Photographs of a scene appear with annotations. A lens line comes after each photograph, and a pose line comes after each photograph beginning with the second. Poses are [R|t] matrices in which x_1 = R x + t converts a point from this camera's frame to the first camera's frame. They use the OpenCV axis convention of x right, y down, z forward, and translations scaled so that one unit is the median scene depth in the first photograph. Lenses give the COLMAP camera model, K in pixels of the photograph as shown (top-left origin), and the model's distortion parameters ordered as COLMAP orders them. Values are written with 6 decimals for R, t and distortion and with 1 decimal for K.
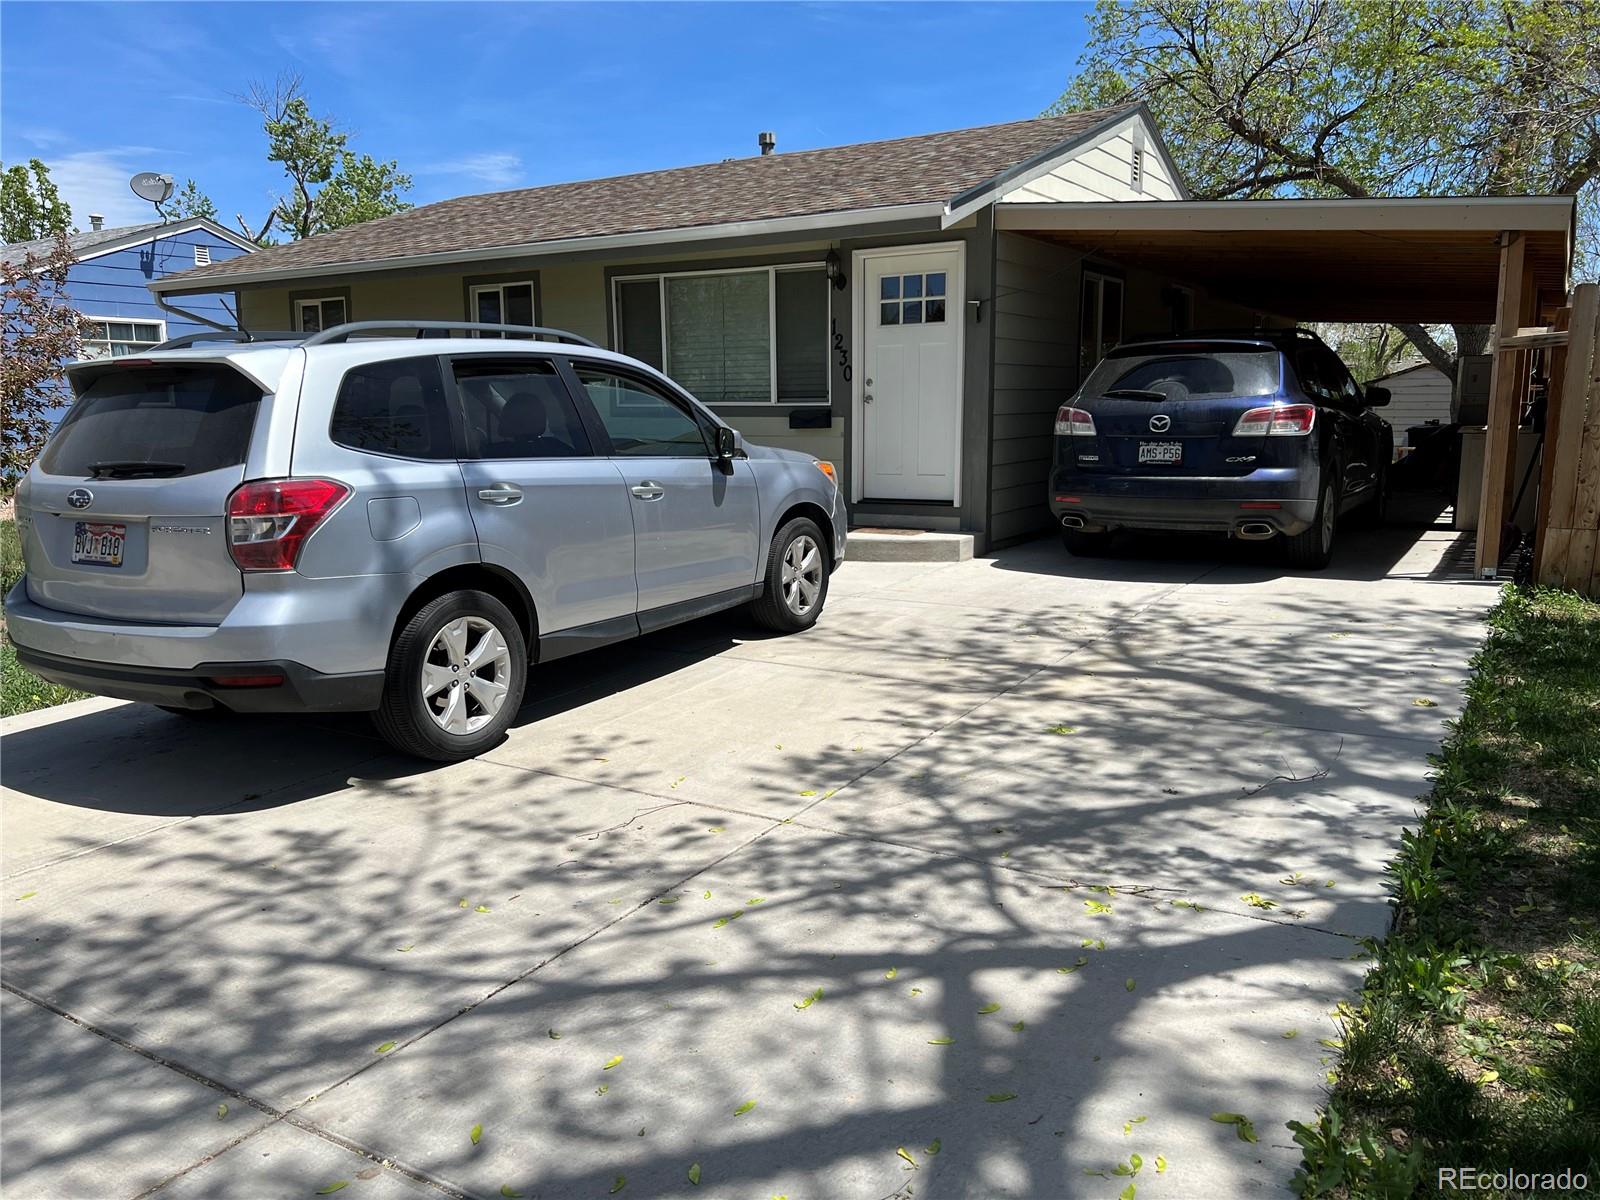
lens RADIAL K [[1203.9, 0, 803.0], [0, 1203.9, 591.2], [0, 0, 1]] dist [0.062247, -0.083416]
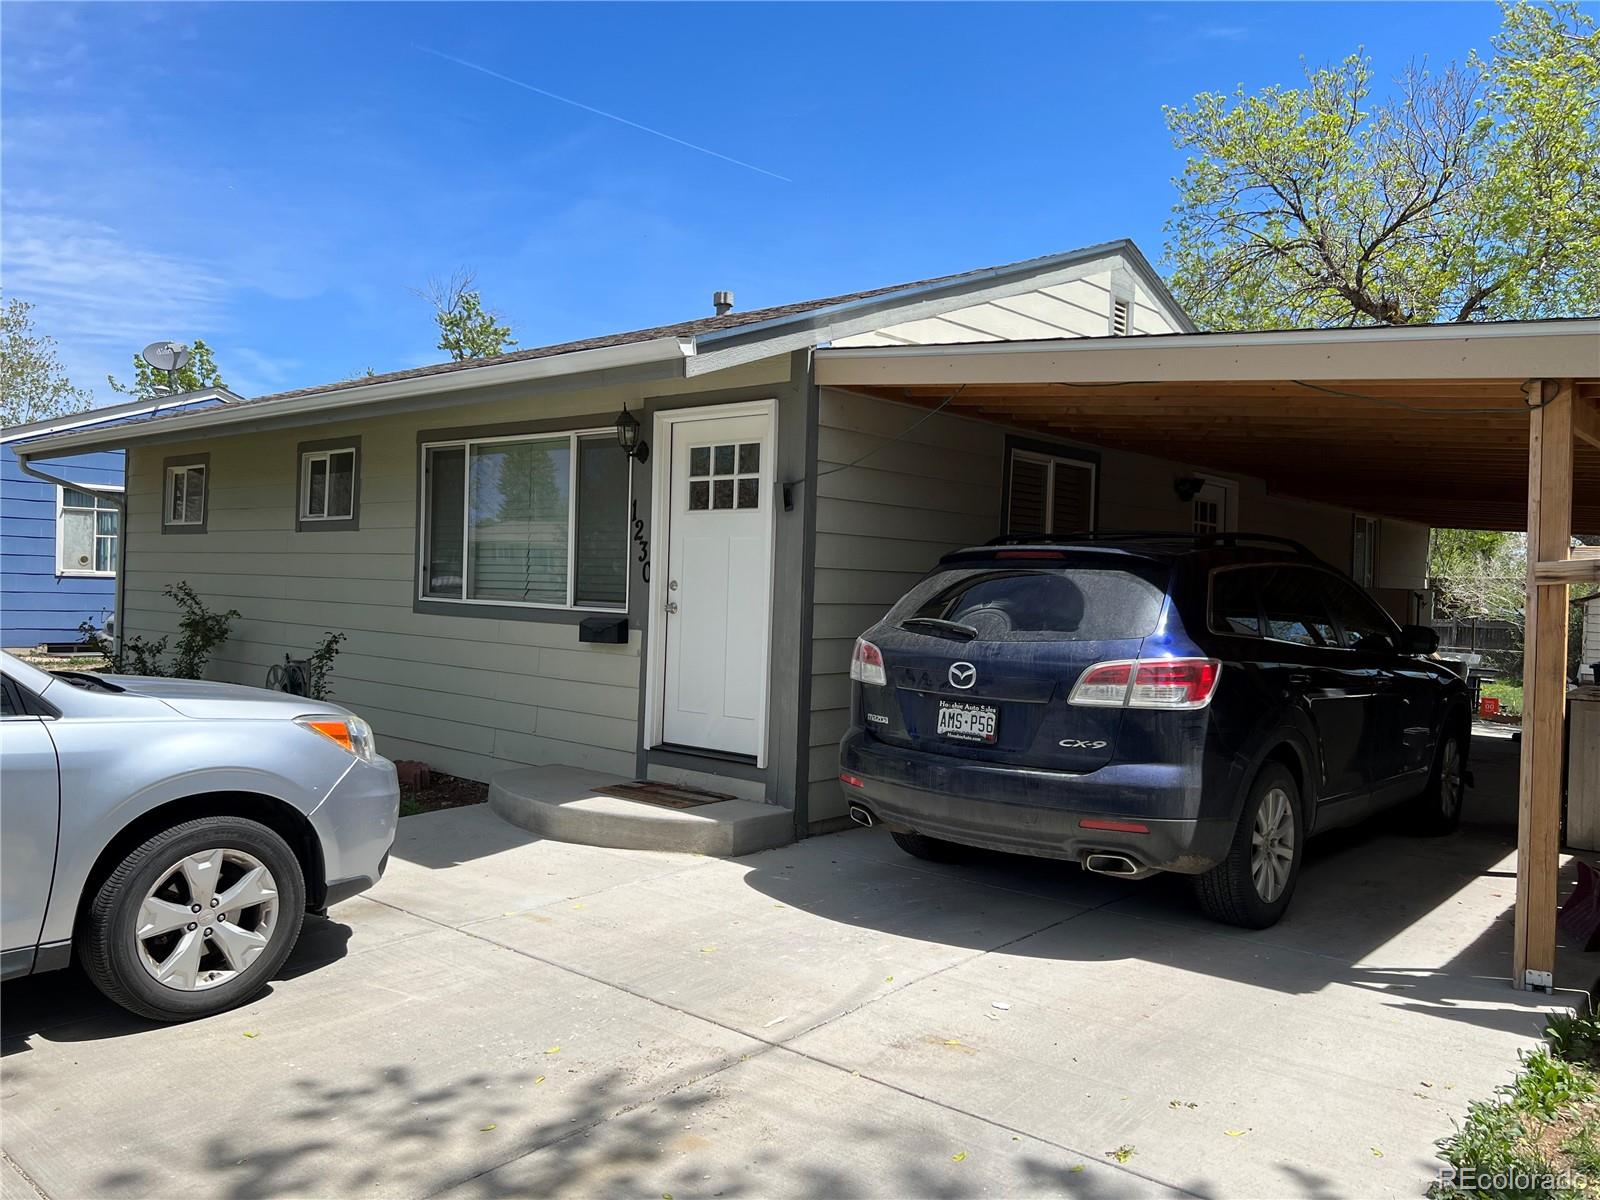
lens RADIAL K [[1203.9, 0, 803.0], [0, 1203.9, 591.2], [0, 0, 1]] dist [0.062247, -0.083416]
pose [[0.986170, 0.039910, -0.160861, 0.257612], [-0.063894, 0.987100, -0.146804, -0.070106], [0.152927, 0.155052, 0.975998, 0.310115]]
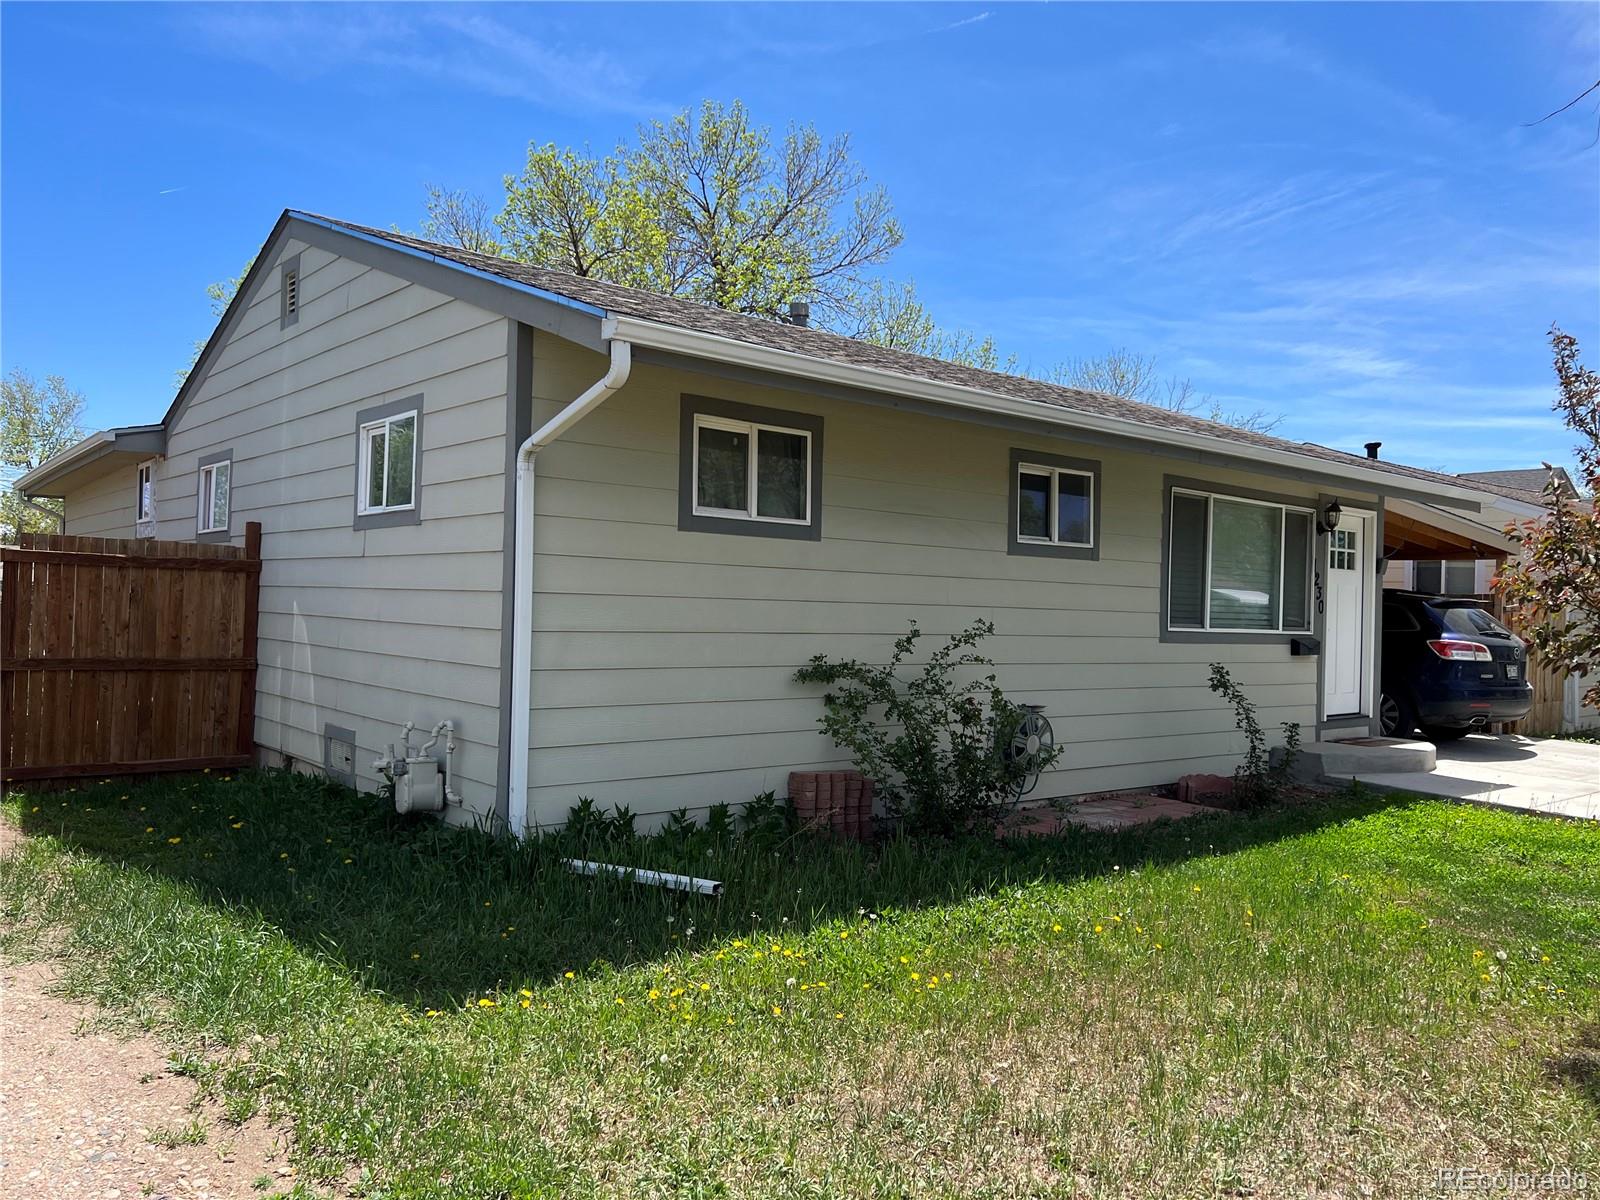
lens RADIAL K [[1203.9, 0, 803.0], [0, 1203.9, 591.2], [0, 0, 1]] dist [0.062247, -0.083416]
pose [[0.315575, 0.031491, 0.948378, -1.227835], [0.114611, 0.990867, -0.071039, -0.176371], [-0.941954, 0.131112, 0.309084, 1.139271]]
